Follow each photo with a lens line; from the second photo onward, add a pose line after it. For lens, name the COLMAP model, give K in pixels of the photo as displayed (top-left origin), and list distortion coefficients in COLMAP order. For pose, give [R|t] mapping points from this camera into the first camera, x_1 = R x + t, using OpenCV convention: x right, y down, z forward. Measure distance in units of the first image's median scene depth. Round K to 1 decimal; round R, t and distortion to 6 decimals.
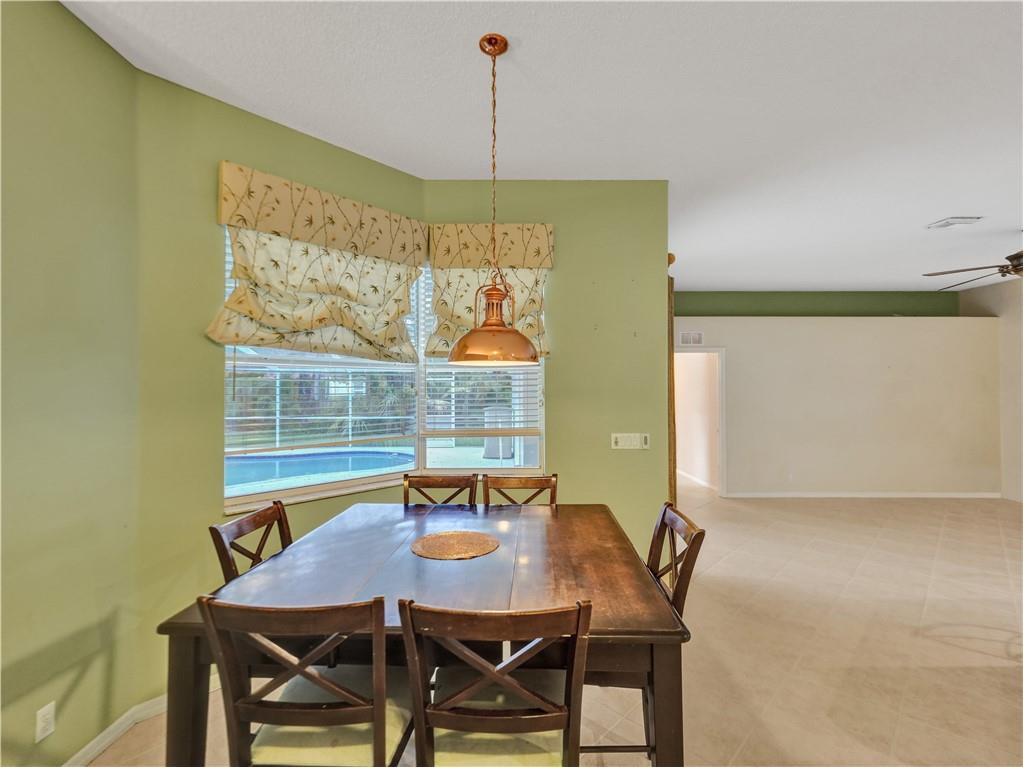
lens RADIAL K [[477.4, 0, 505.7], [0, 477.4, 384.6], [0, 0, 1]] dist [0.008134, -0.002623]
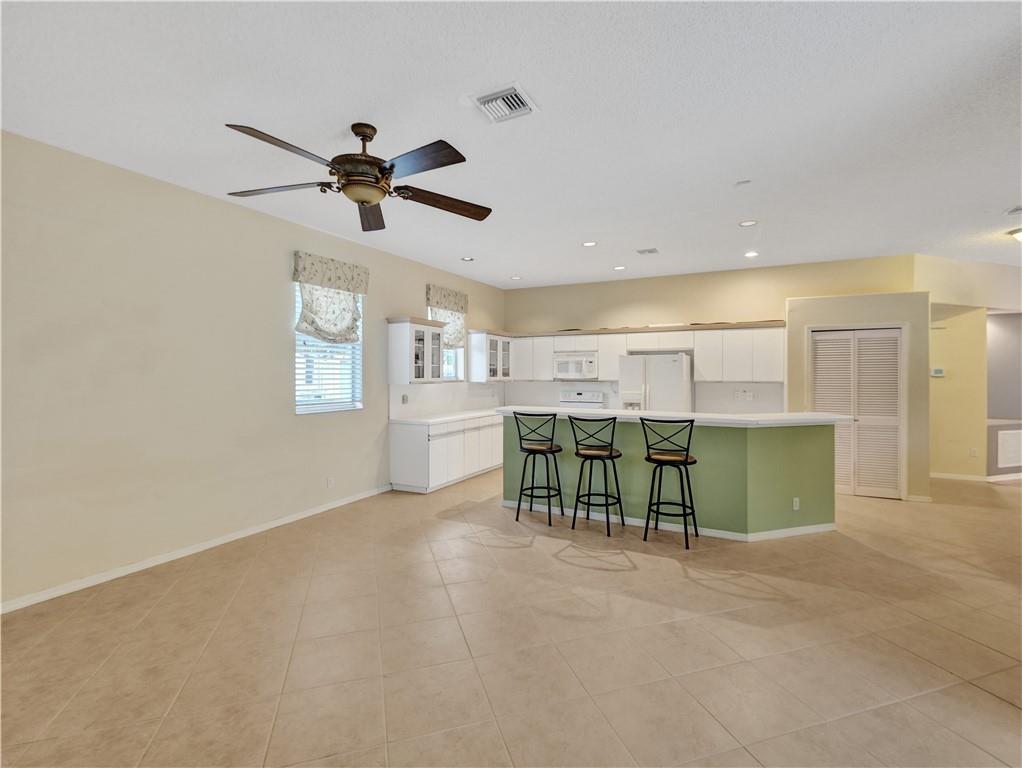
lens RADIAL K [[478.4, 0, 516.2], [0, 478.4, 378.1], [0, 0, 1]] dist [0.005837, -0.000456]
pose [[-0.883460, -0.006667, 0.468459, 0.888491], [-0.006304, 0.999977, 0.002343, 0.026127], [-0.468464, -0.000883, -0.883482, 2.196576]]
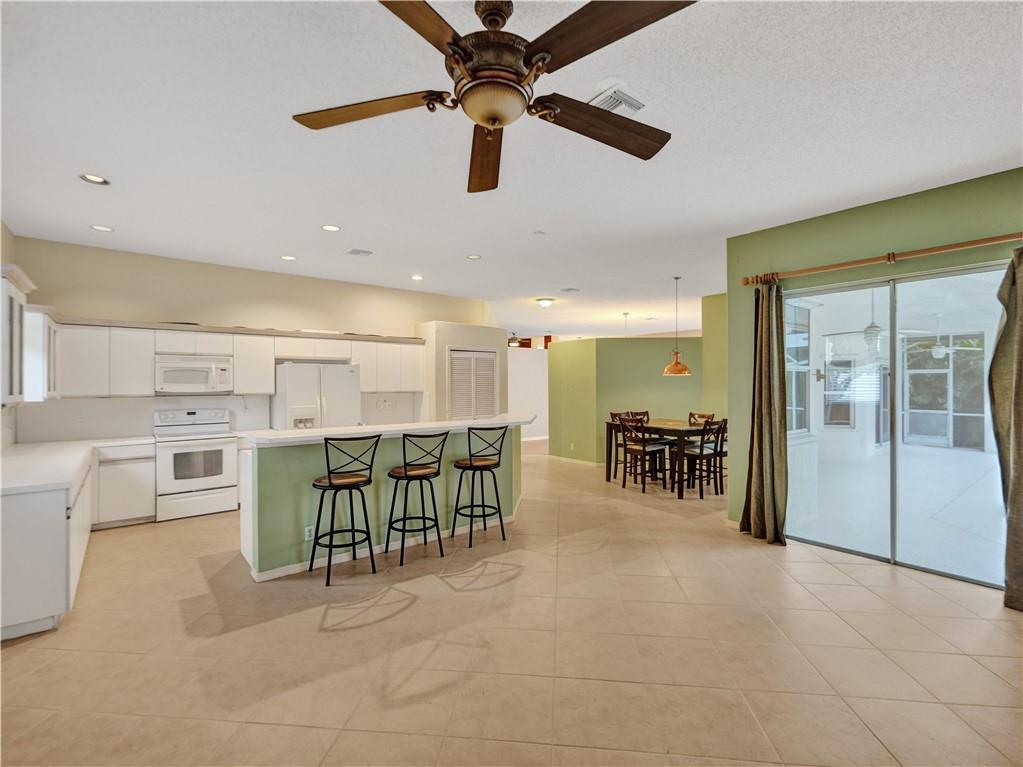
lens RADIAL K [[477.4, 0, 512.4], [0, 477.4, 388.2], [0, 0, 1]] dist [0.008134, -0.002623]
pose [[-0.783585, 0.005673, -0.621258, 2.009476], [0.006927, 0.999976, 0.000395, 0.025148], [0.621246, -0.003994, -0.783606, 1.983140]]
